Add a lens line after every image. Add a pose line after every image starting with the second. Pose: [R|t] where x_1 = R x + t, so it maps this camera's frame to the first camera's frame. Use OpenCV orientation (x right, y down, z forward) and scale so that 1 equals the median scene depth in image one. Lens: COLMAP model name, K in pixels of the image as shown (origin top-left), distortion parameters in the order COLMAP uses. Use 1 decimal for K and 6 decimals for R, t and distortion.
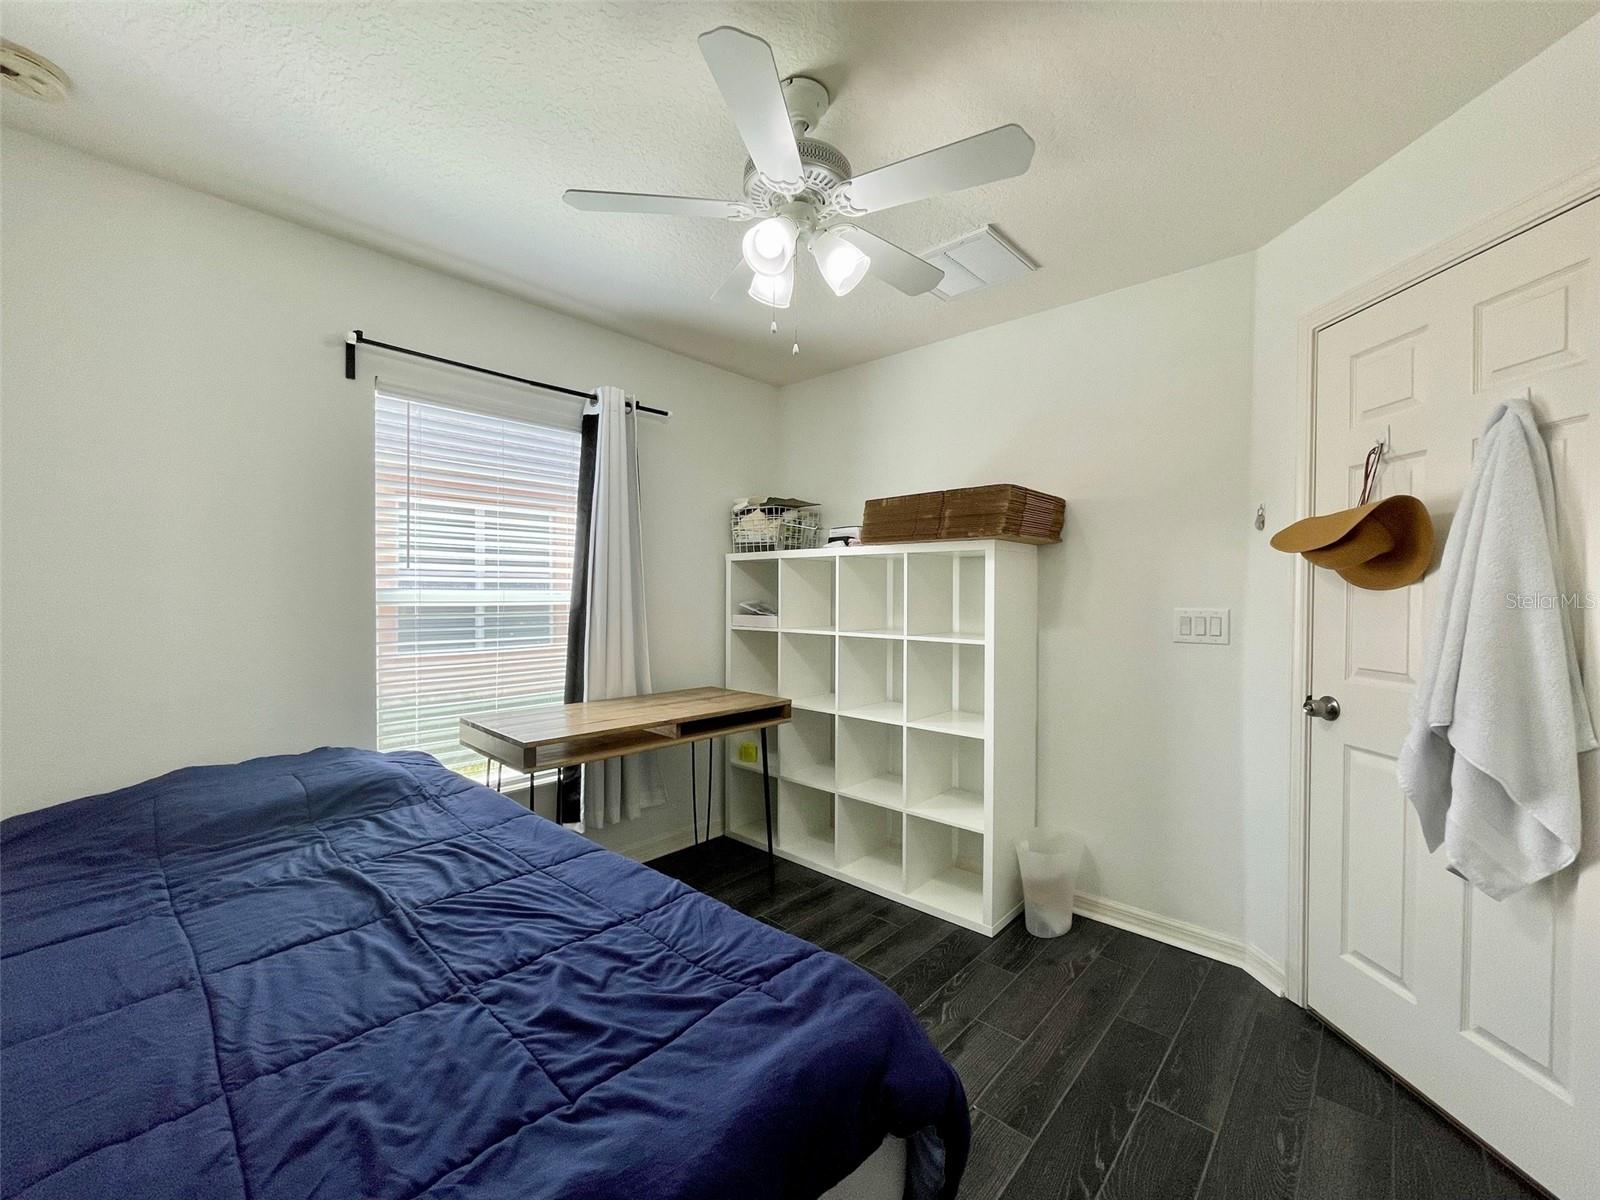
lens RADIAL K [[646.3, 0, 790.7], [0, 646.3, 594.3], [0, 0, 1]] dist [-0.006852, 0.001269]
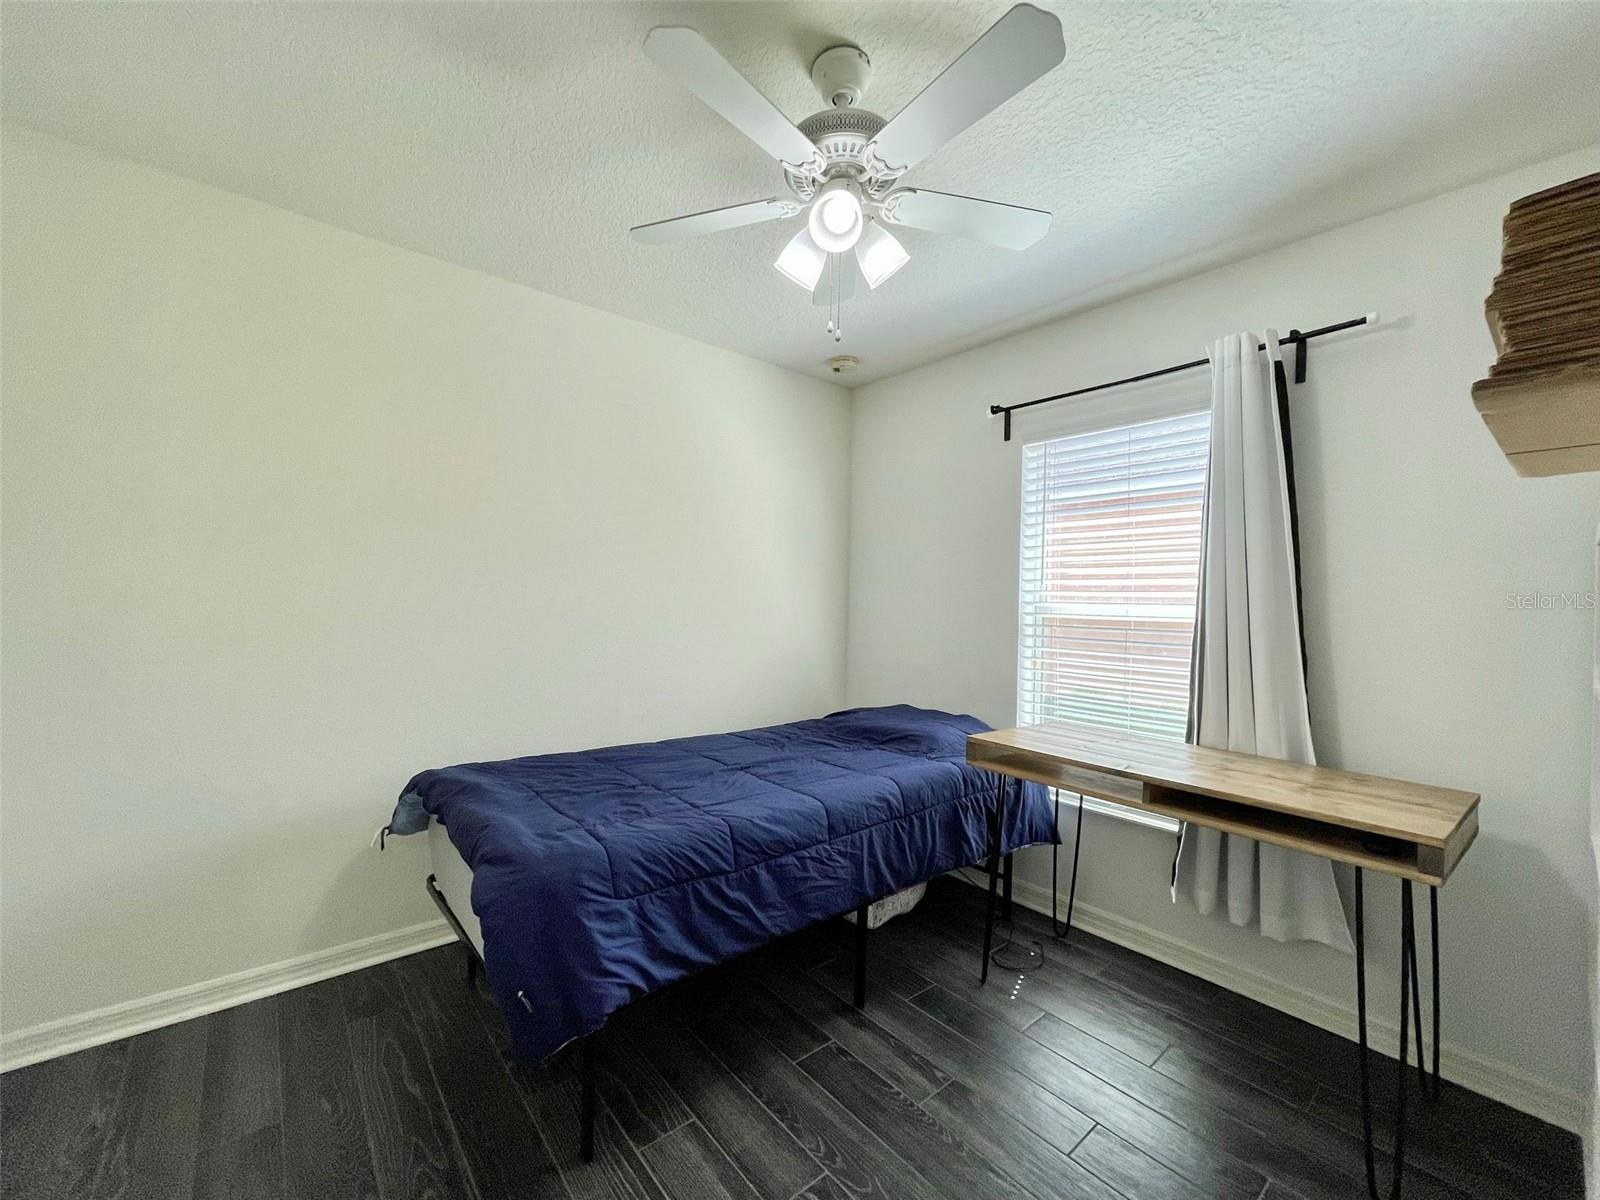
lens RADIAL K [[646.3, 0, 790.9], [0, 646.3, 601.9], [0, 0, 1]] dist [-0.006852, 0.001269]
pose [[-0.139948, -0.000830, -0.990159, 0.582236], [-0.016722, 0.999859, 0.001525, -0.003212], [0.990018, 0.016771, -0.139942, 0.649555]]
